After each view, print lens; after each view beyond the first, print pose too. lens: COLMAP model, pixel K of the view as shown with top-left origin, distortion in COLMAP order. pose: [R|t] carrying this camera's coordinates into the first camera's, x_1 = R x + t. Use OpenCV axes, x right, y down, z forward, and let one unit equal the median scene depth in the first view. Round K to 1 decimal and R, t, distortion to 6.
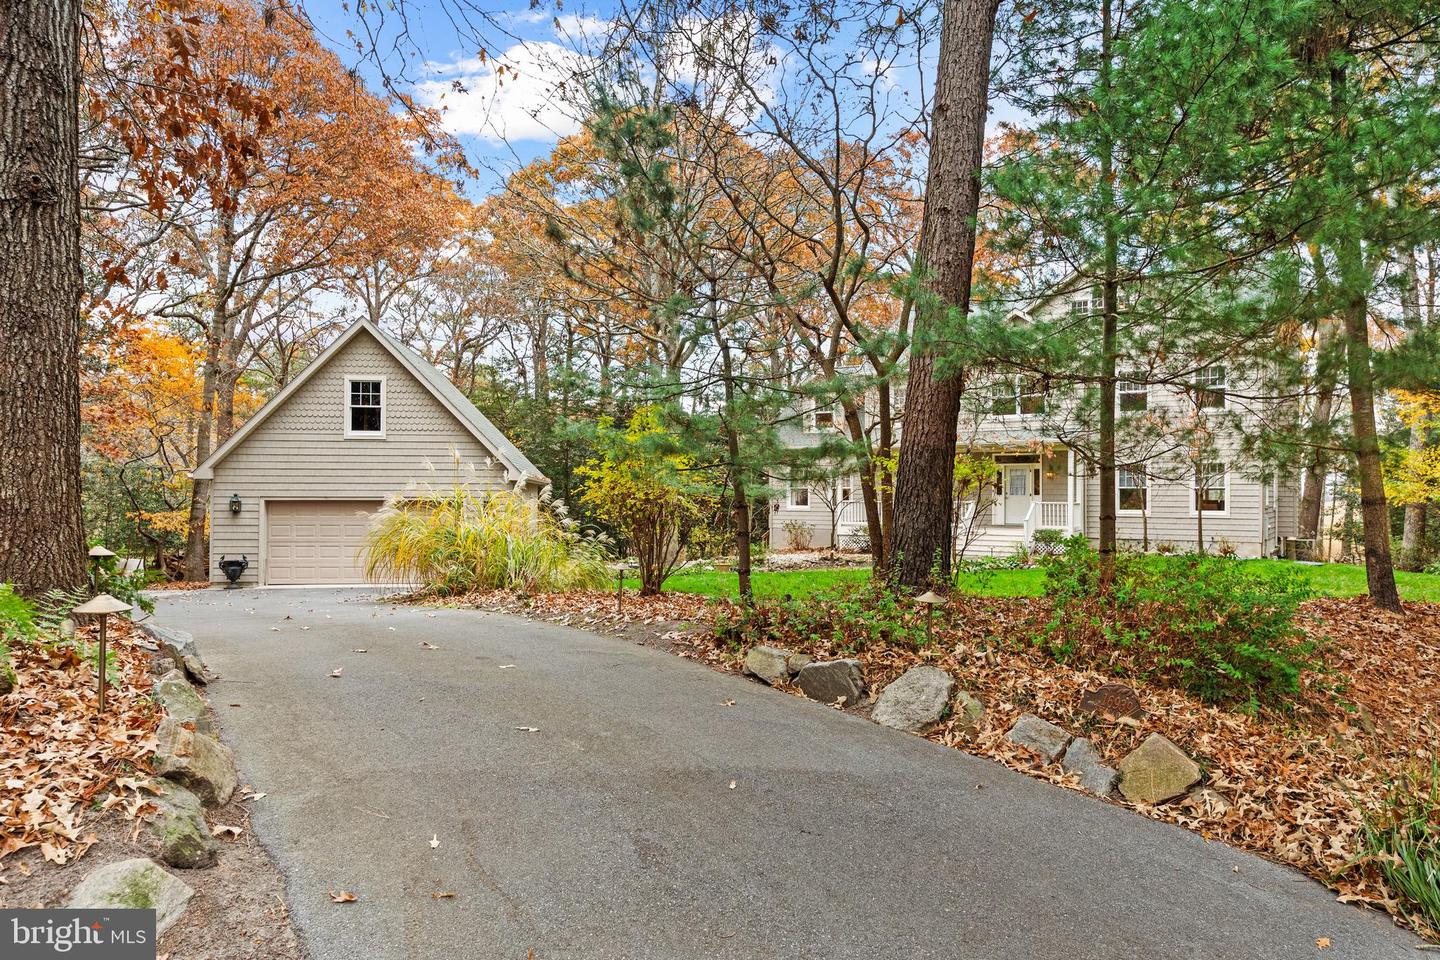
lens RADIAL K [[965.2, 0, 718.5], [0, 965.2, 480.6], [0, 0, 1]] dist [0.004497, 0.001762]
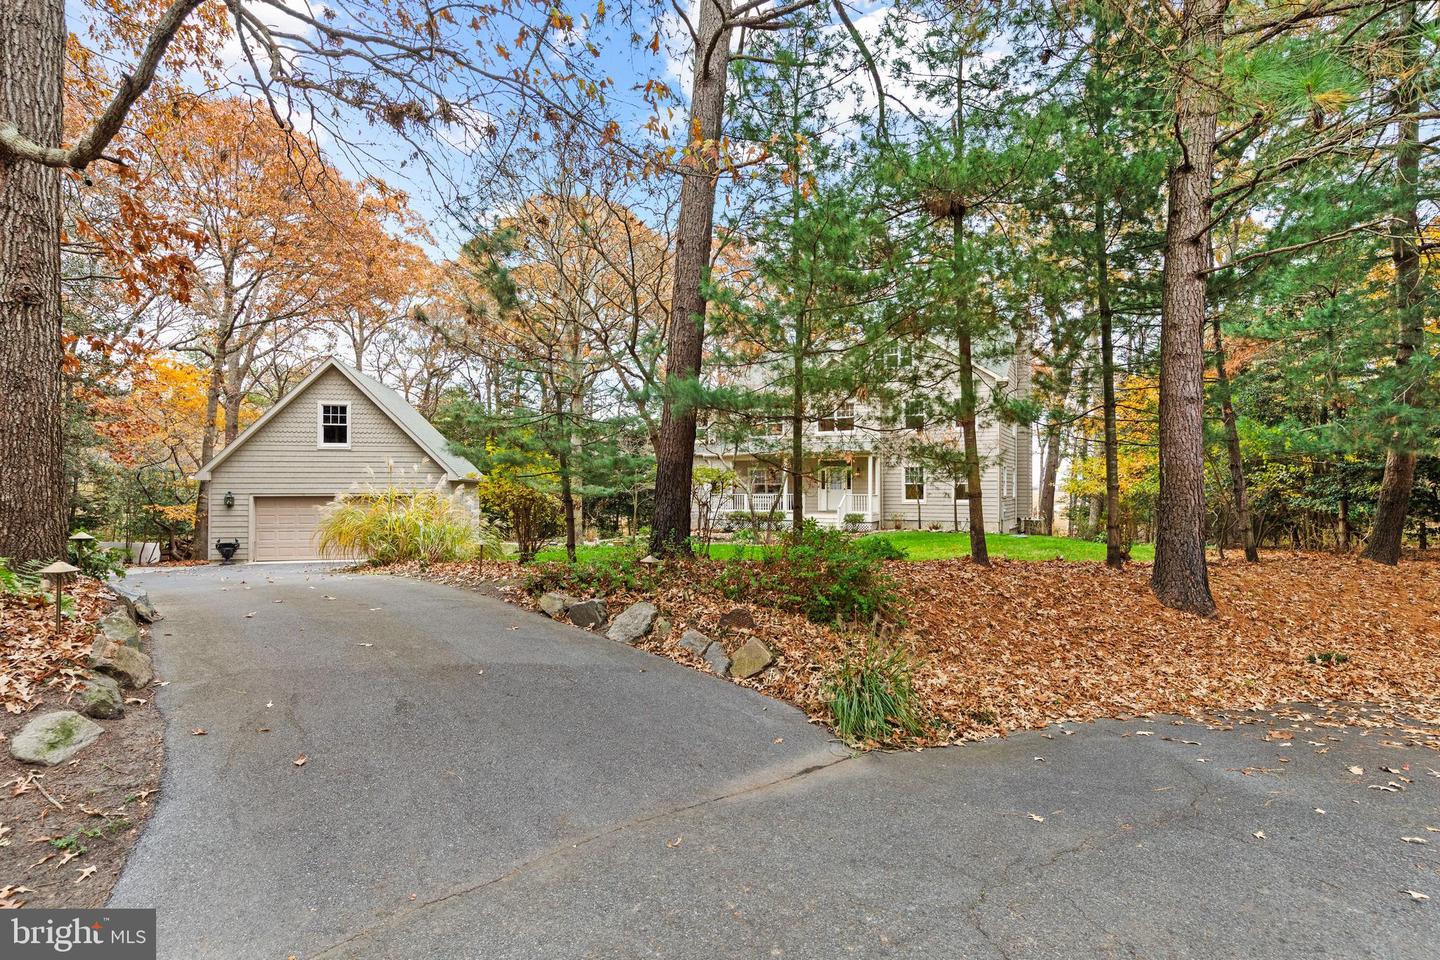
lens RADIAL K [[742.4, 0, 721.9], [0, 742.4, 477.3], [0, 0, 1]] dist [0.003014, 0.000624]
pose [[0.994949, -0.003068, 0.100338, 0.229577], [0.003085, 0.999995, -0.000015, -0.013392], [-0.100337, 0.000324, 0.994953, -0.235906]]
